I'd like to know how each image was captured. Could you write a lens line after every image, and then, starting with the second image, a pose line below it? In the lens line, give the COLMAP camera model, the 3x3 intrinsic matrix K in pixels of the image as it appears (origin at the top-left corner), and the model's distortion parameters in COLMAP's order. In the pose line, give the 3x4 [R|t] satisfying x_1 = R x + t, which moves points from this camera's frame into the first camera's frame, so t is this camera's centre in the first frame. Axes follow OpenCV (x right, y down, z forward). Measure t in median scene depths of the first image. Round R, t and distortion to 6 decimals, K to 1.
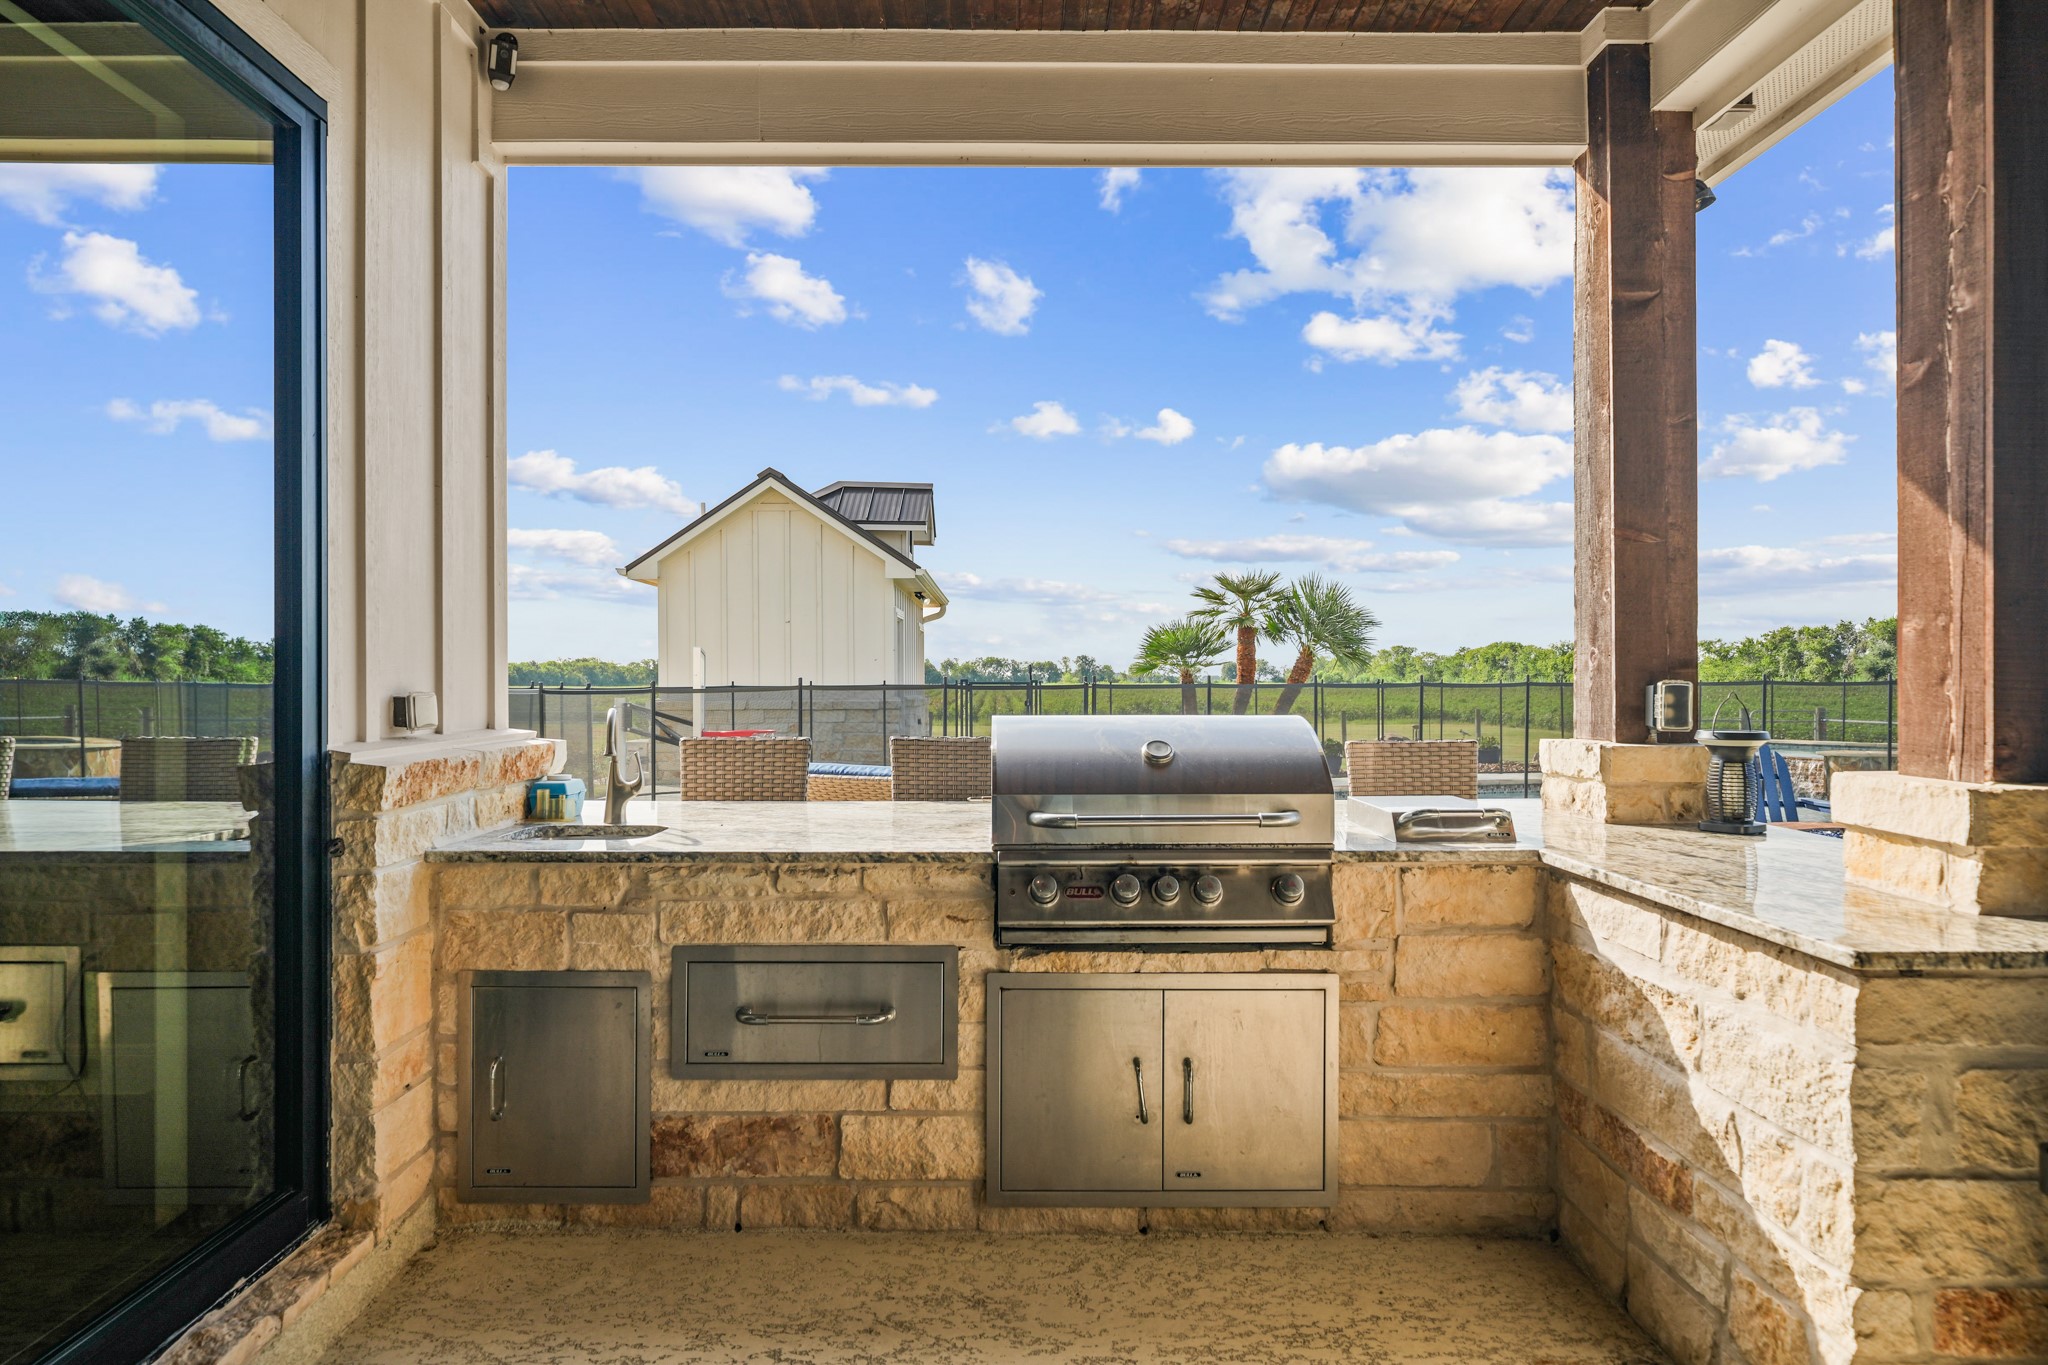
lens RADIAL K [[1263.4, 0, 1022.0], [0, 1263.4, 681.9], [0, 0, 1]] dist [0.000706, -0.000141]
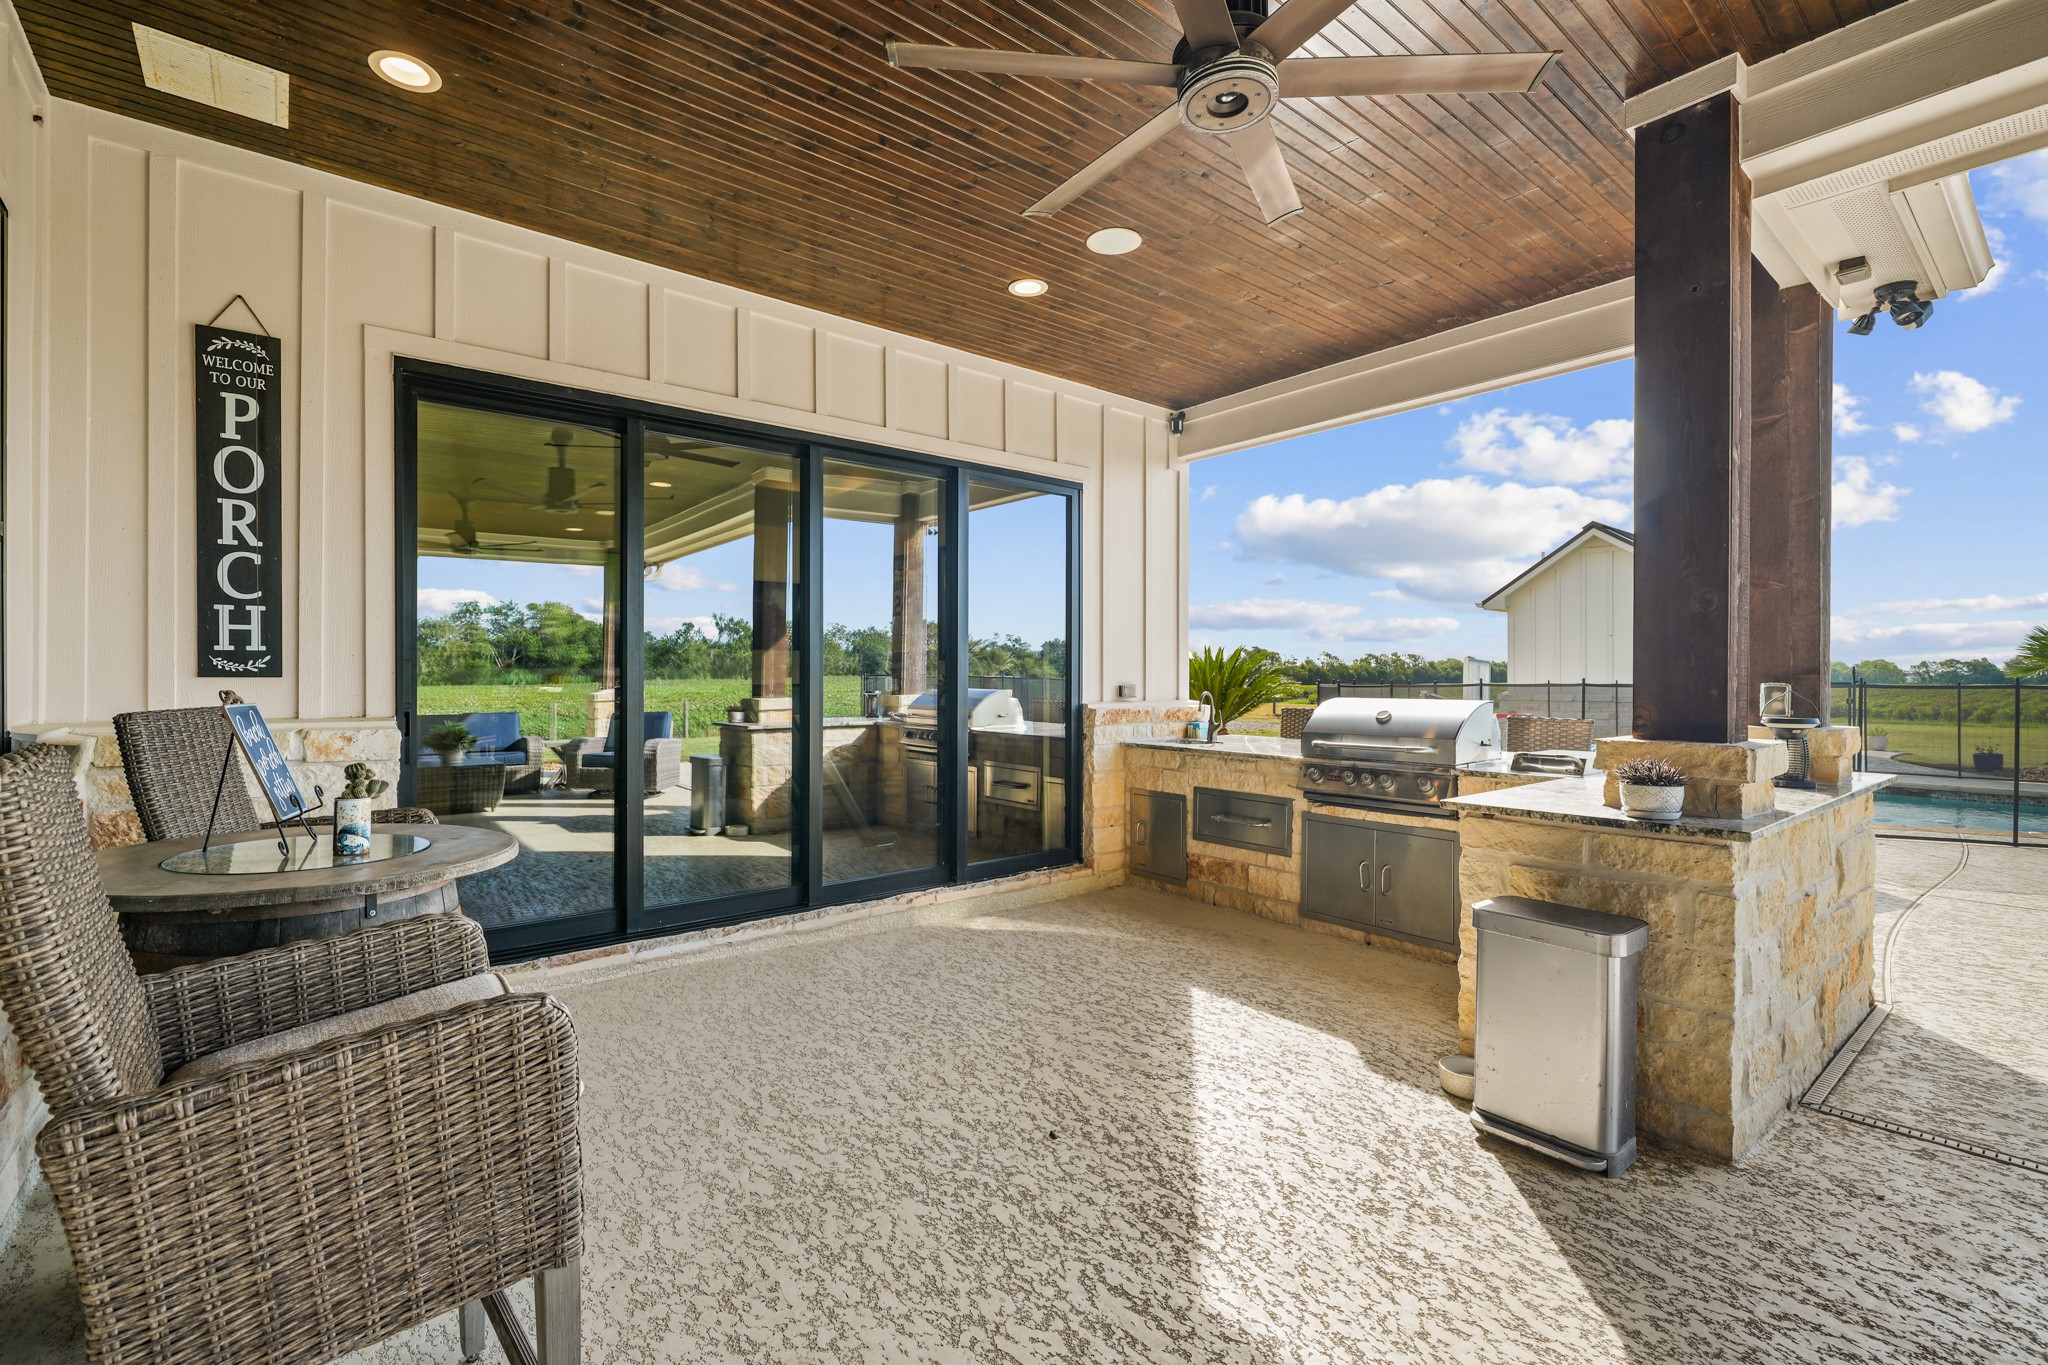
lens RADIAL K [[901.7, 0, 1022.9], [0, 901.7, 681.4], [0, 0, 1]] dist [0.000921, 0.000147]
pose [[0.625490, 0.003603, -0.780224, 0.904054], [-0.002198, 0.999994, 0.002855, -0.003450], [0.780229, -0.000071, 0.625494, -0.380687]]
